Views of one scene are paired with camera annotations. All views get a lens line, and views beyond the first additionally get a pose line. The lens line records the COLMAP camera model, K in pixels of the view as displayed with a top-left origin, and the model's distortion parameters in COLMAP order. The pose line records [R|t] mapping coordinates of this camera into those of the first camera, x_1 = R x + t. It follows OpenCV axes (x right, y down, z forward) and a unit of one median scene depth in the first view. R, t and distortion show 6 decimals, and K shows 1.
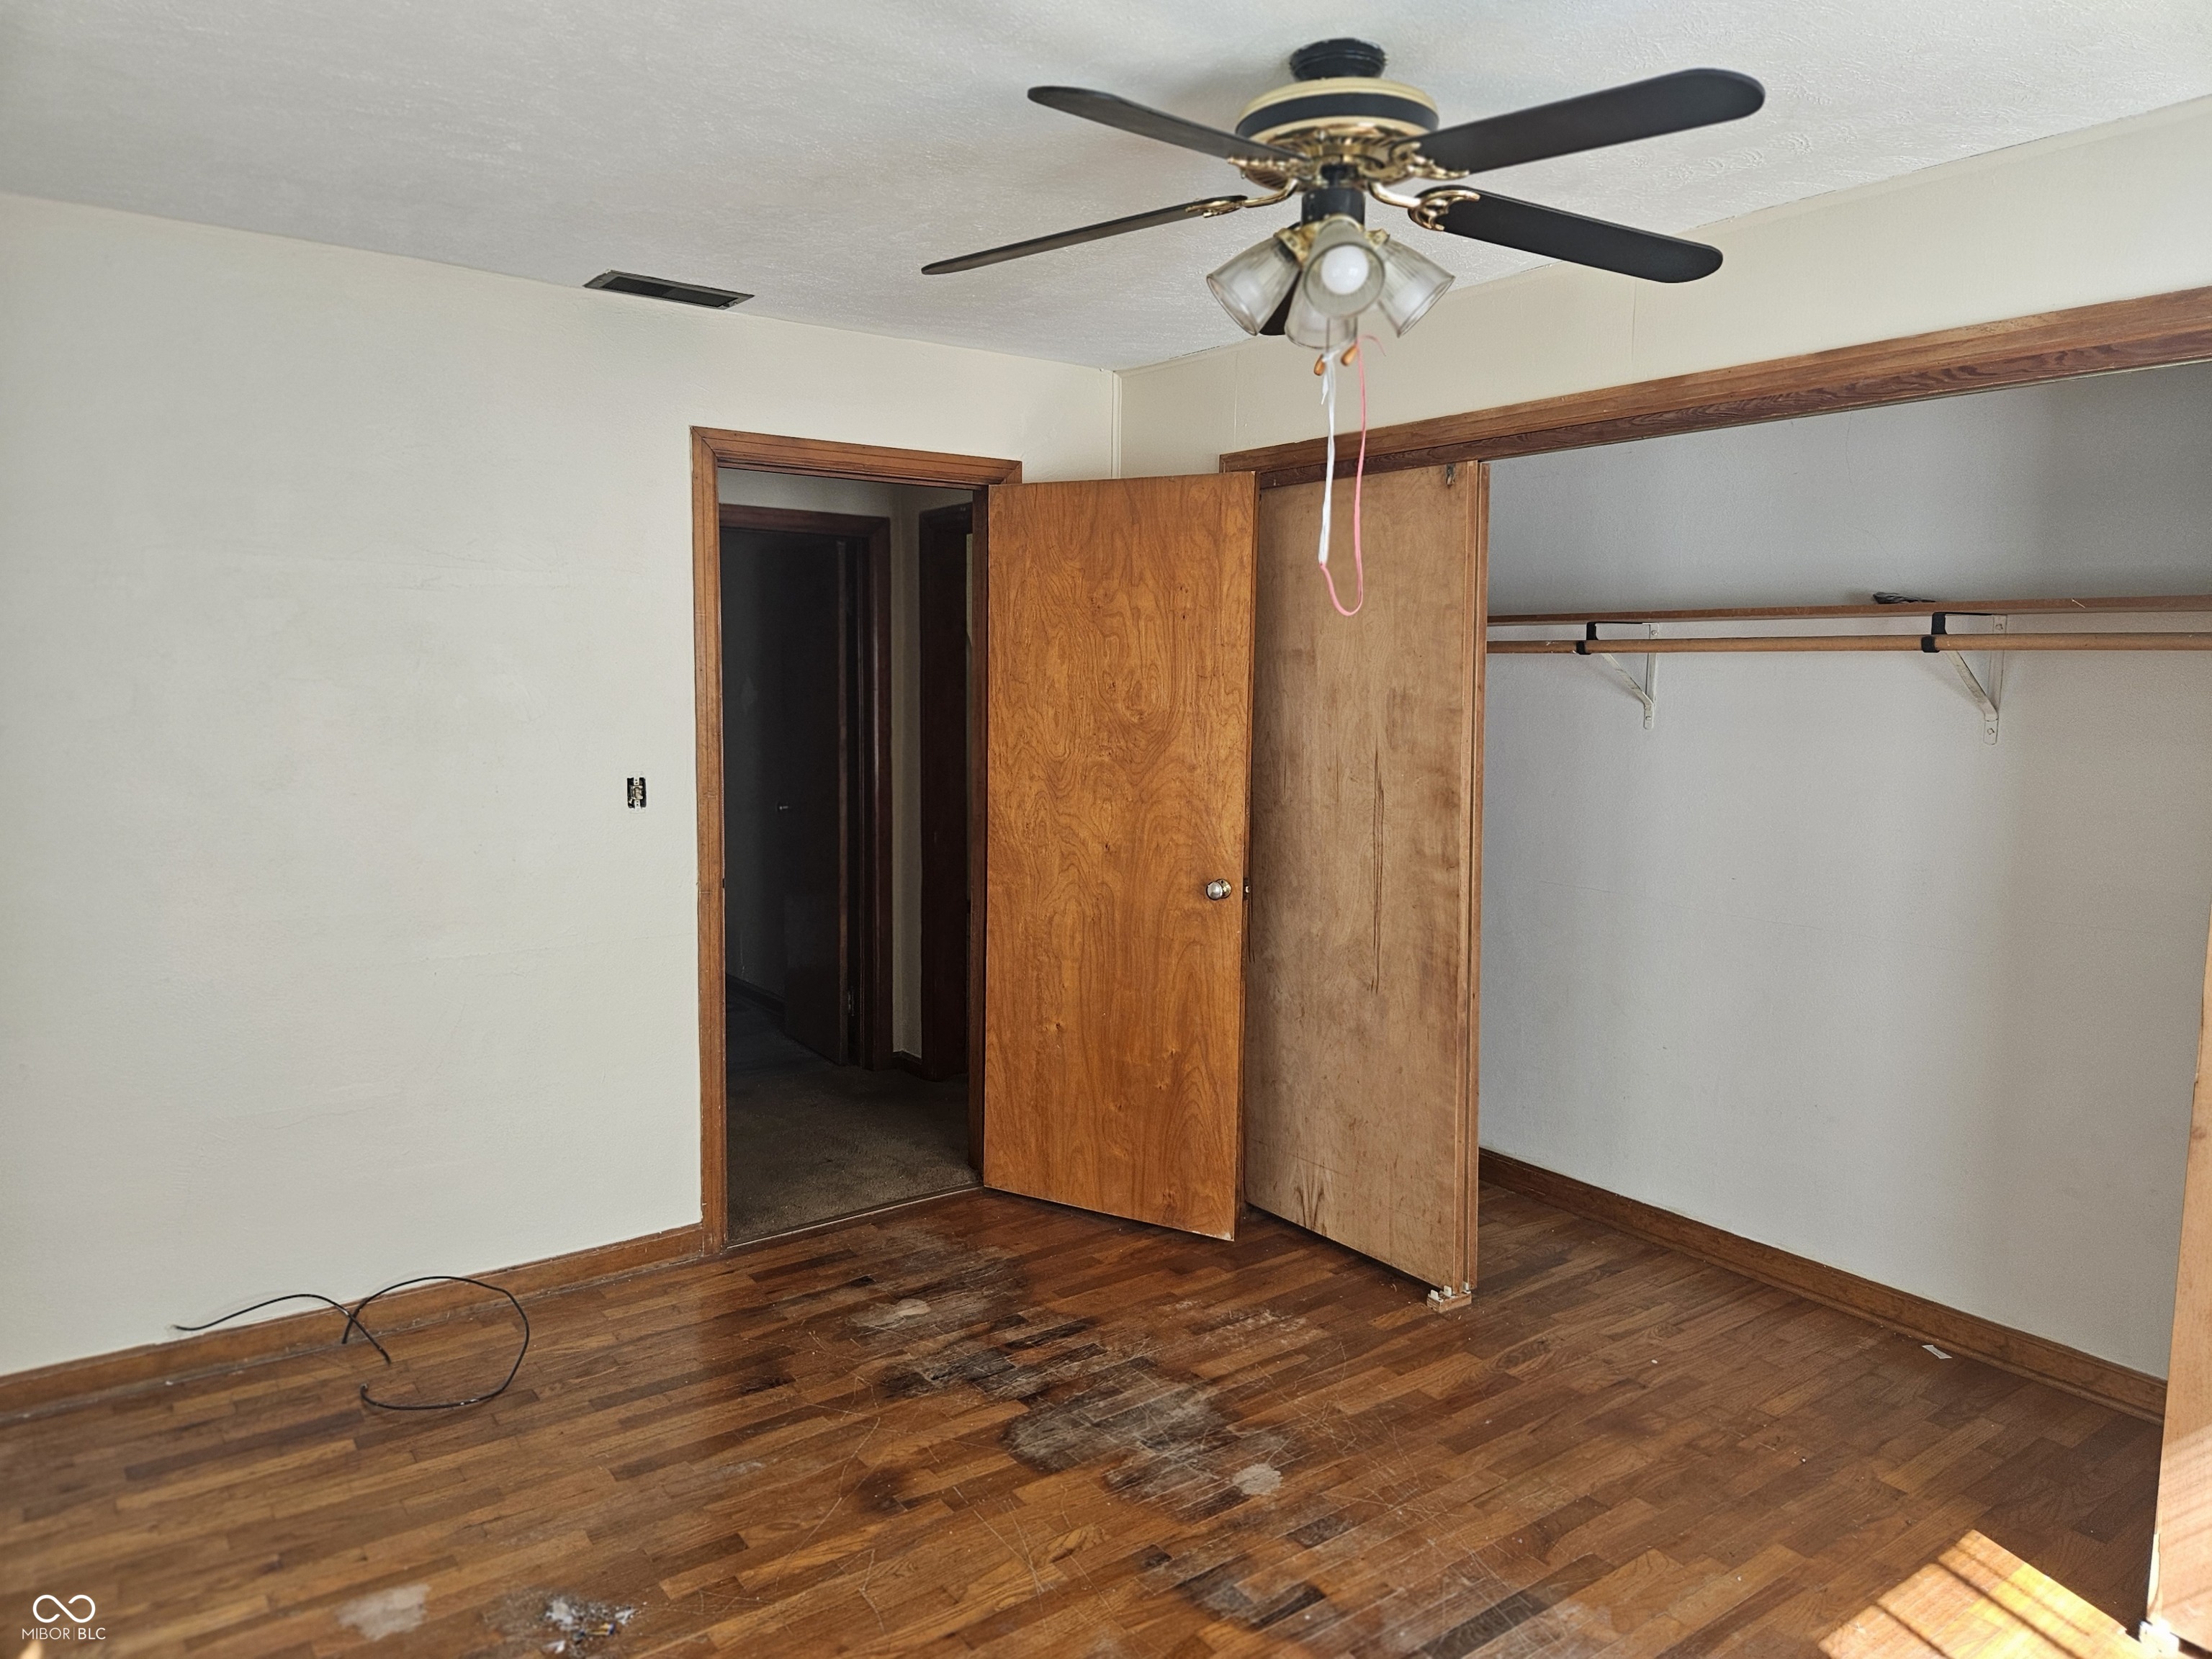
lens RADIAL K [[1470.0, 0, 1114.4], [0, 1470.0, 824.5], [0, 0, 1]] dist [0.077087, -0.064675]
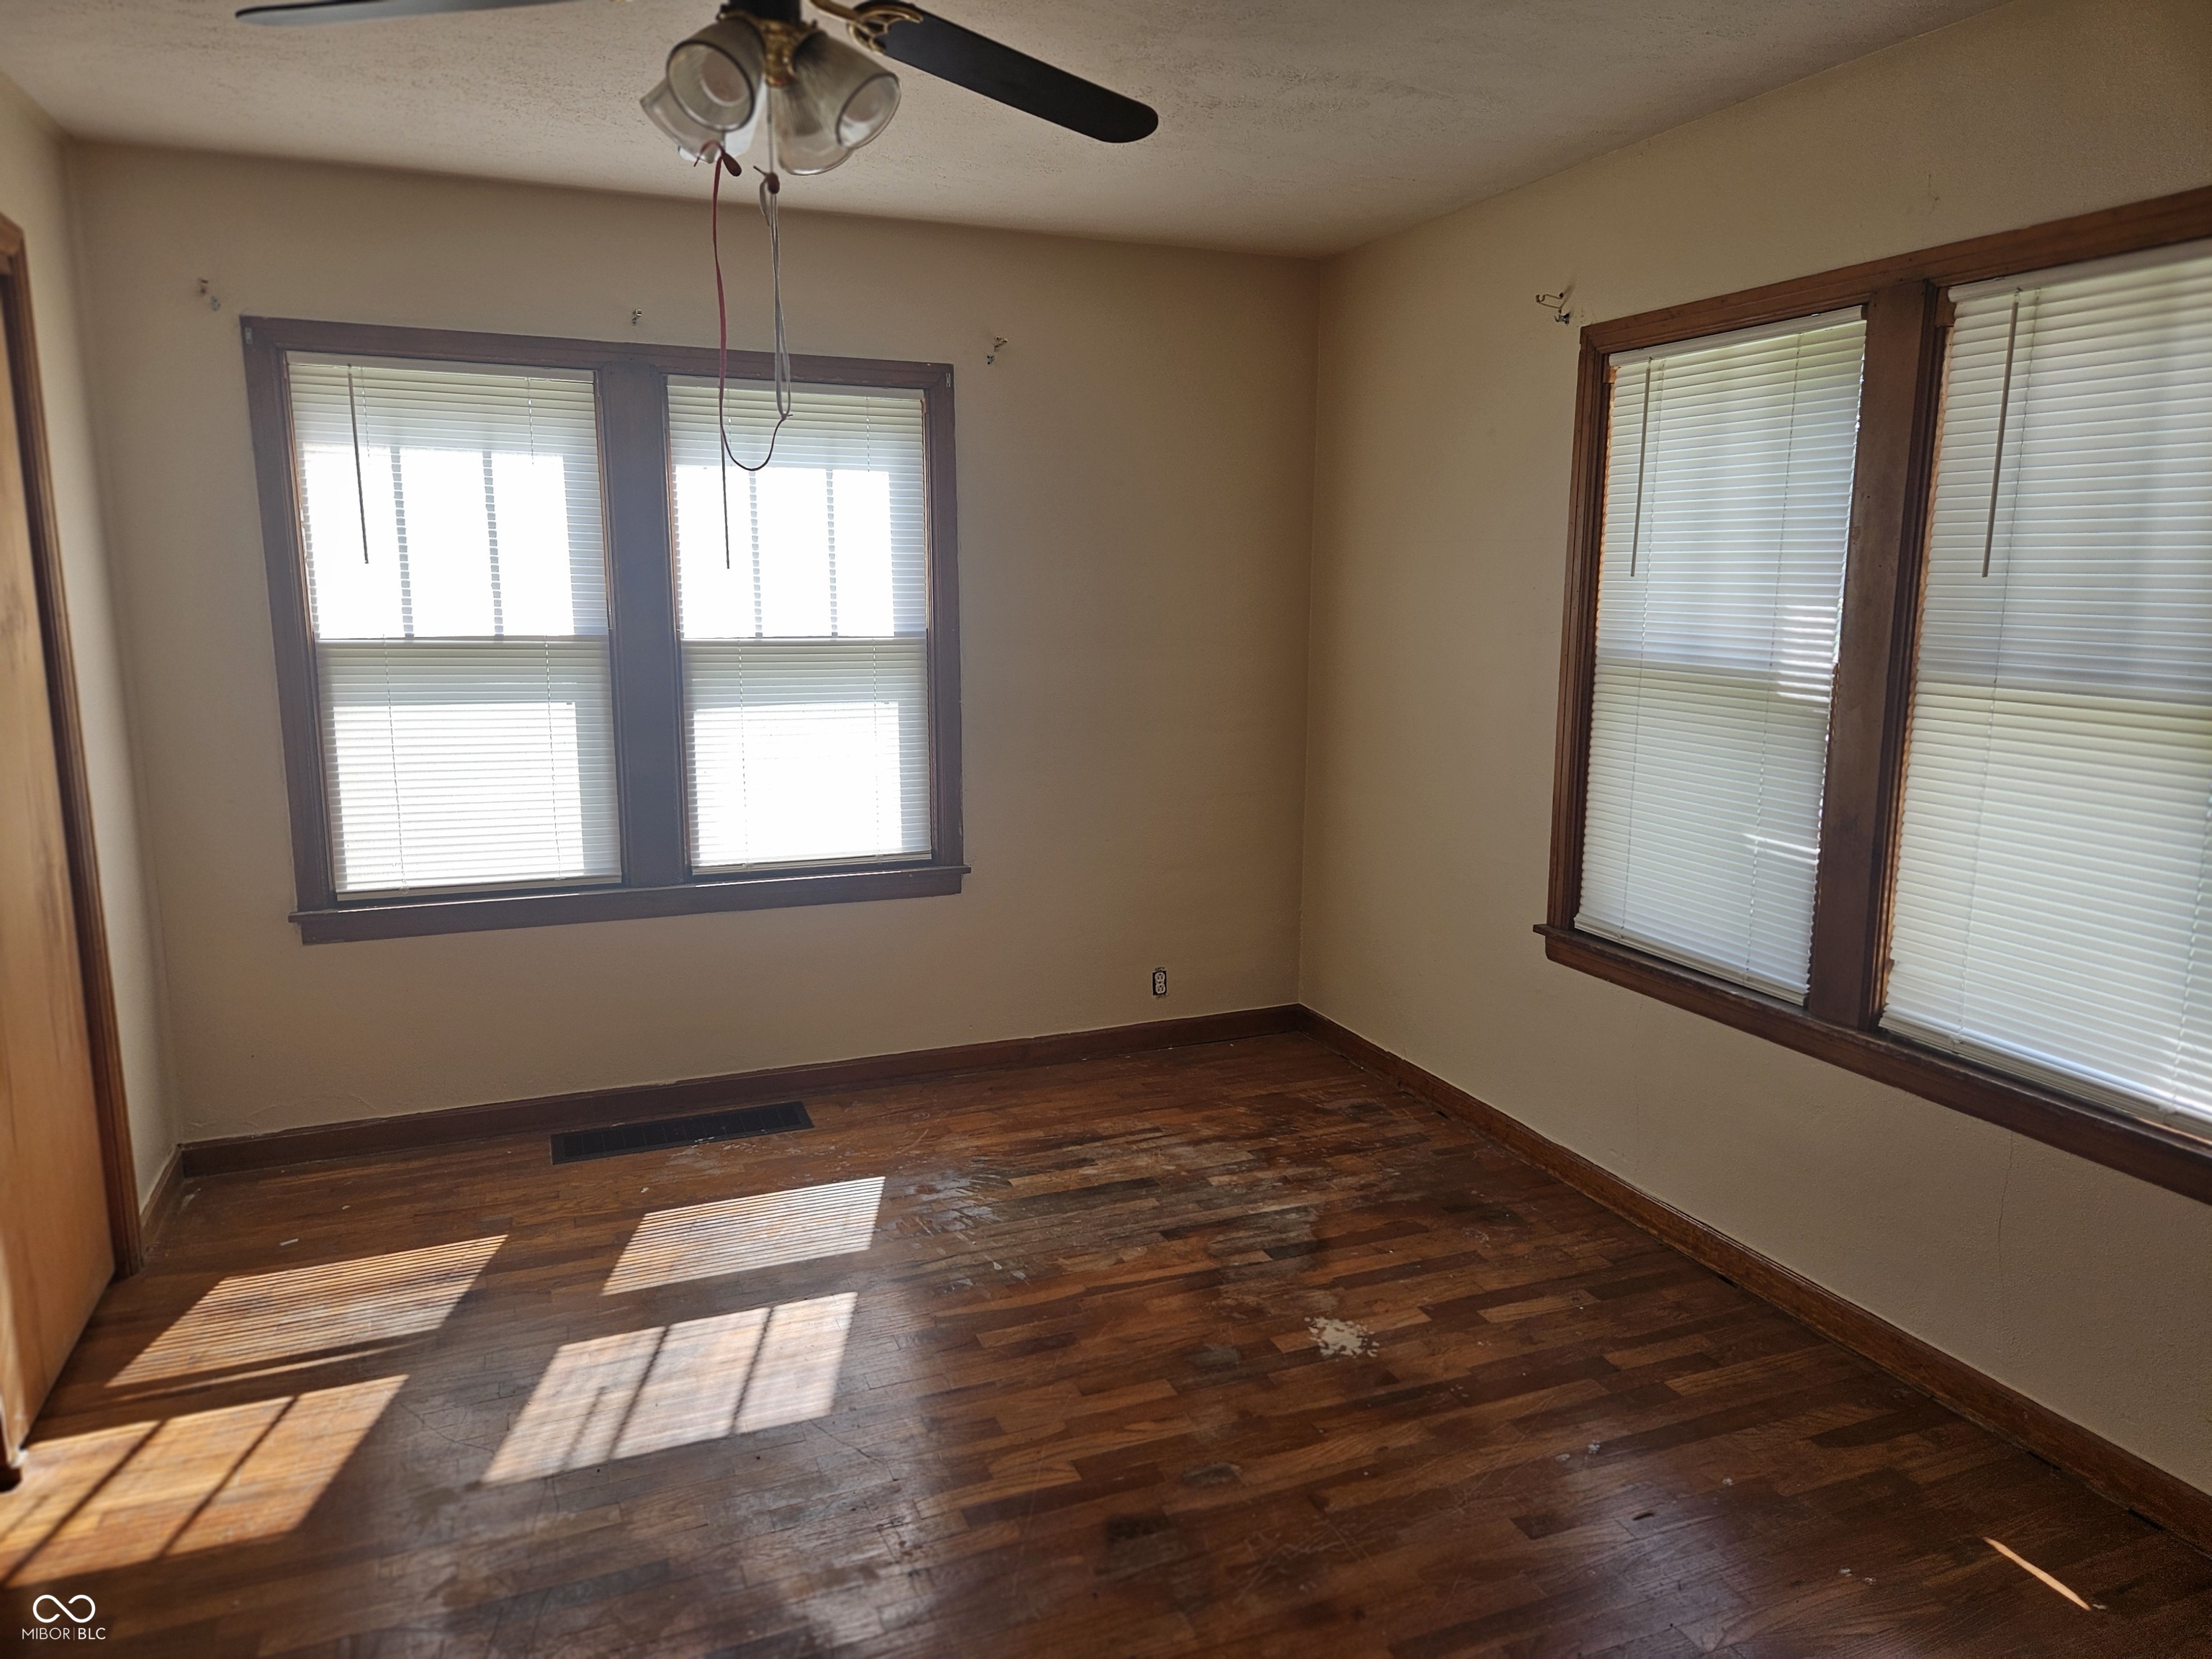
lens RADIAL K [[1476.9, 0, 1112.8], [0, 1476.9, 835.3], [0, 0, 1]] dist [0.071879, -0.061941]
pose [[-0.969397, -0.060824, 0.237845, -0.197514], [0.008281, 0.960170, 0.279294, -0.123361], [-0.245359, 0.272716, -0.930282, 1.262207]]
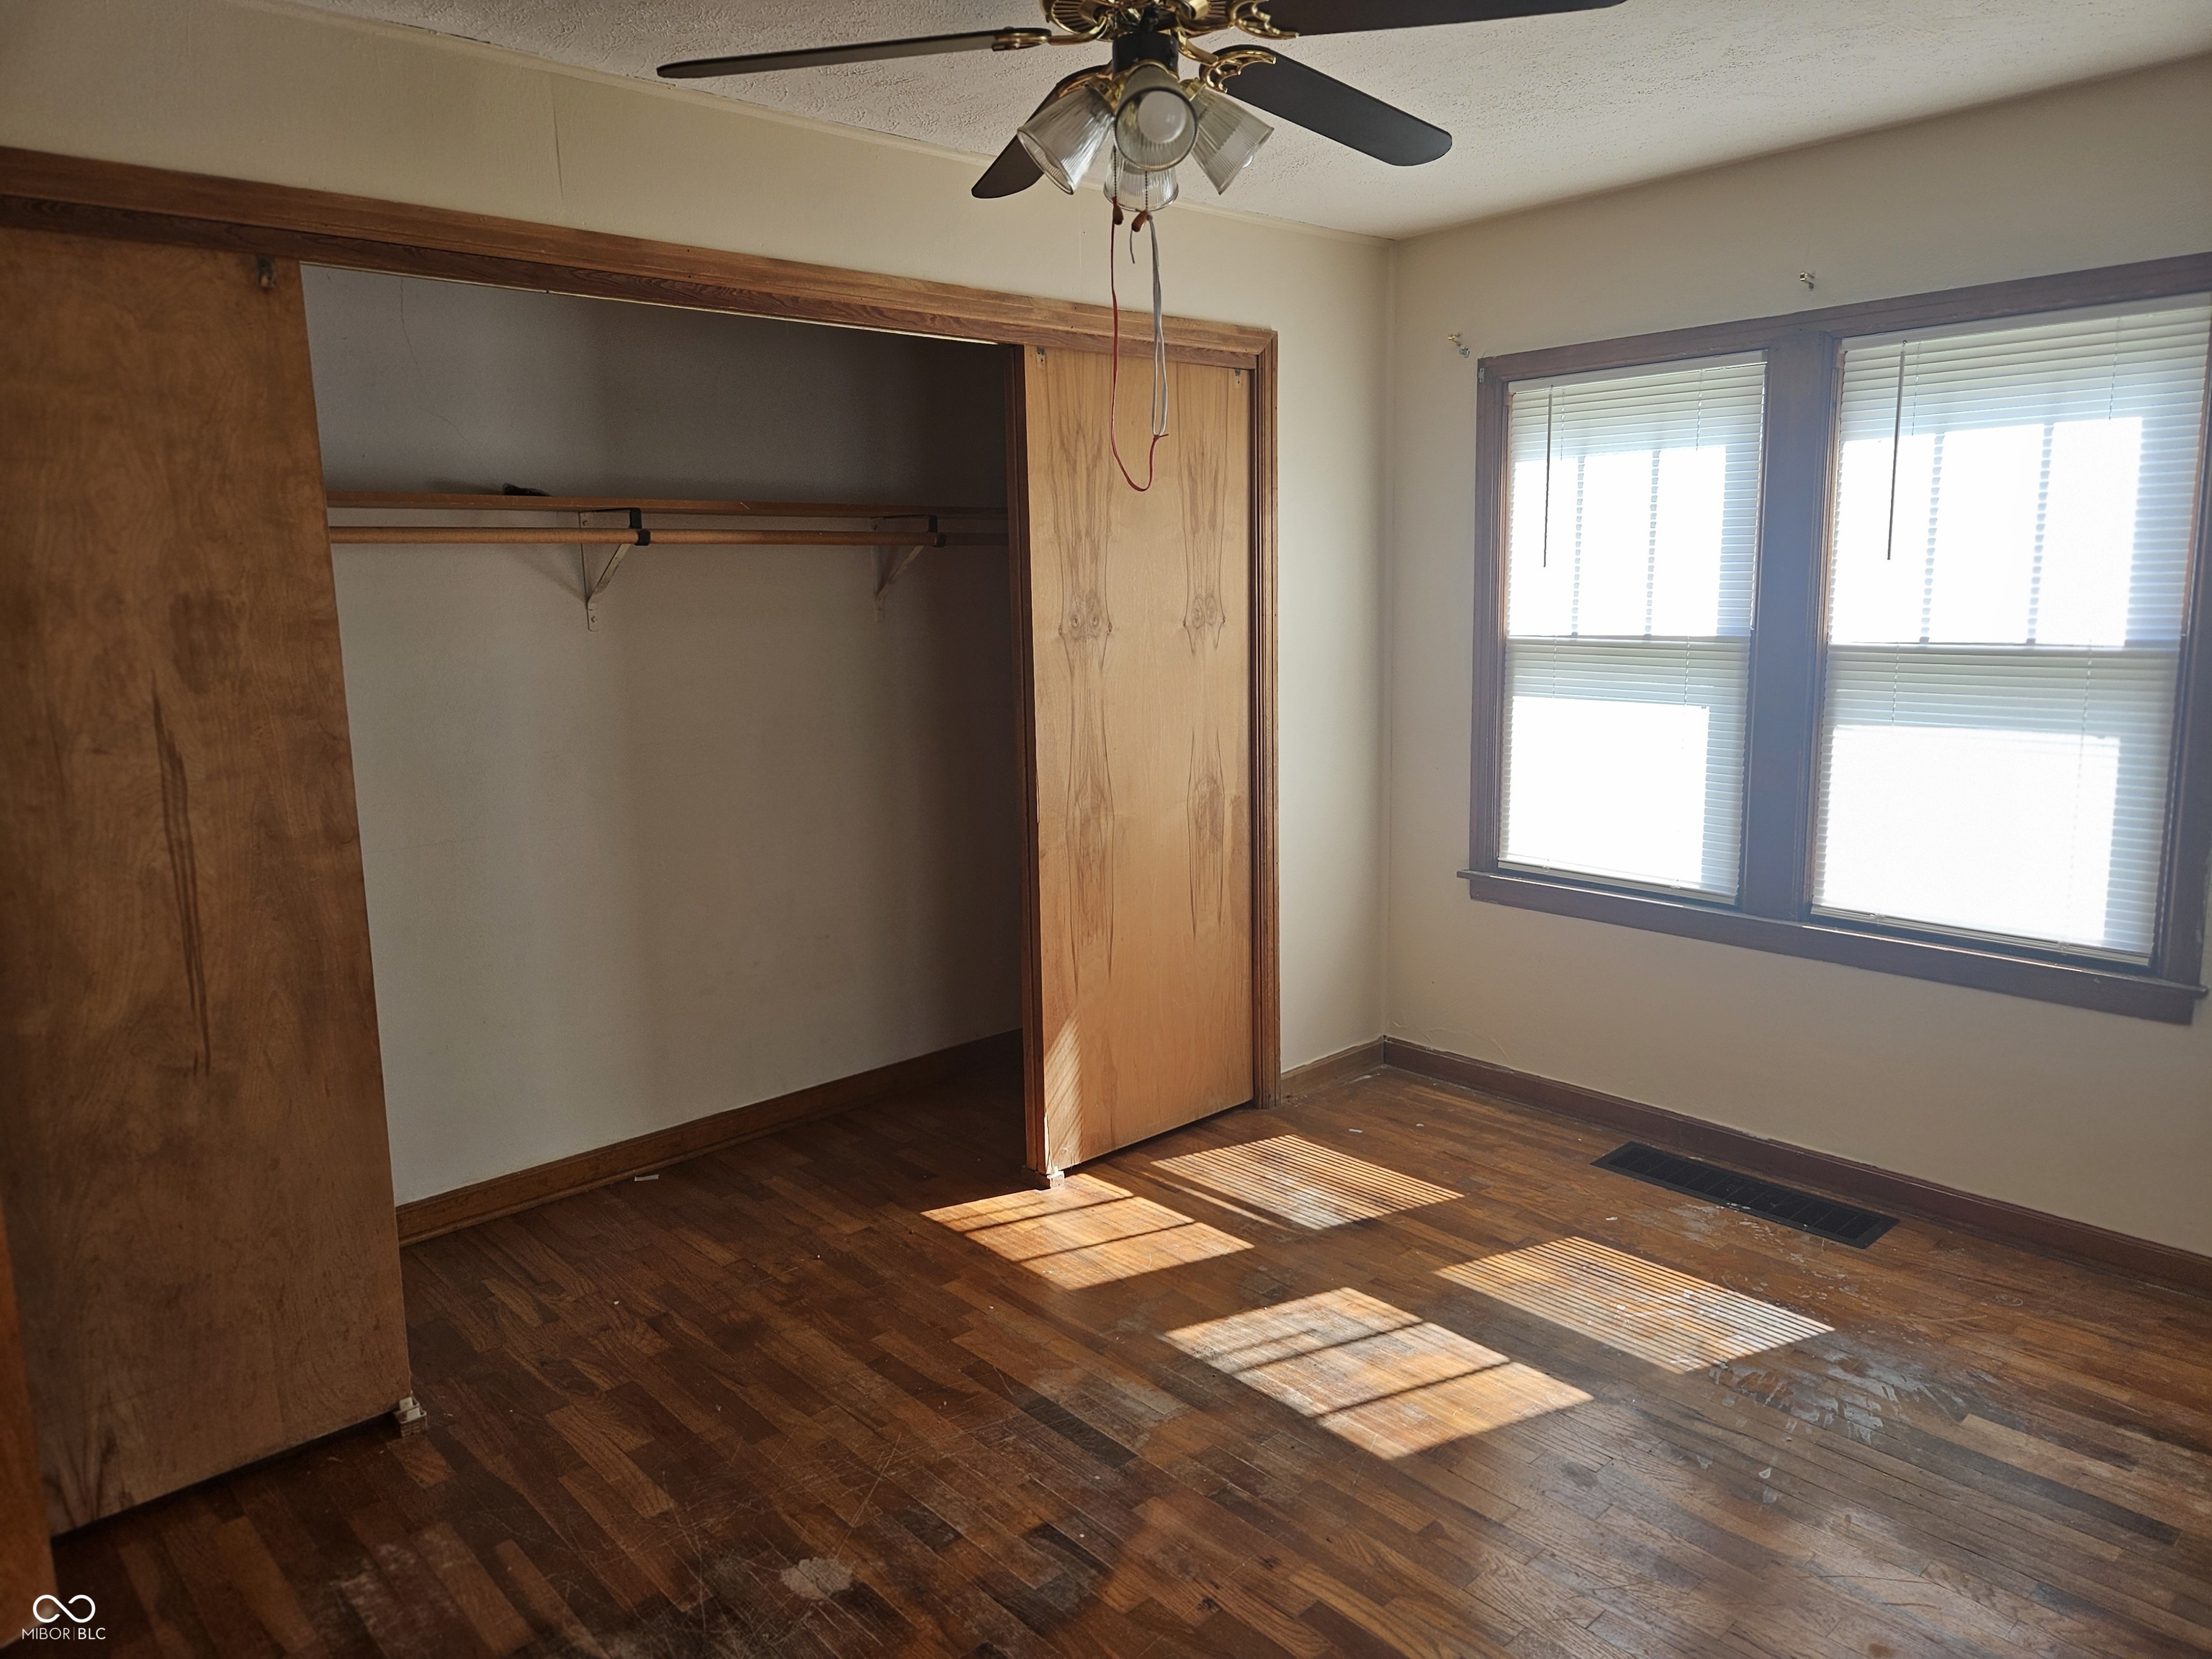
lens RADIAL K [[1470.0, 0, 1114.4], [0, 1470.0, 824.5], [0, 0, 1]] dist [0.077087, -0.064675]
pose [[-0.102040, -0.177162, 0.978878, -0.570735], [0.124996, 0.973932, 0.189296, -0.077686], [-0.986896, 0.141672, -0.077235, 0.762154]]
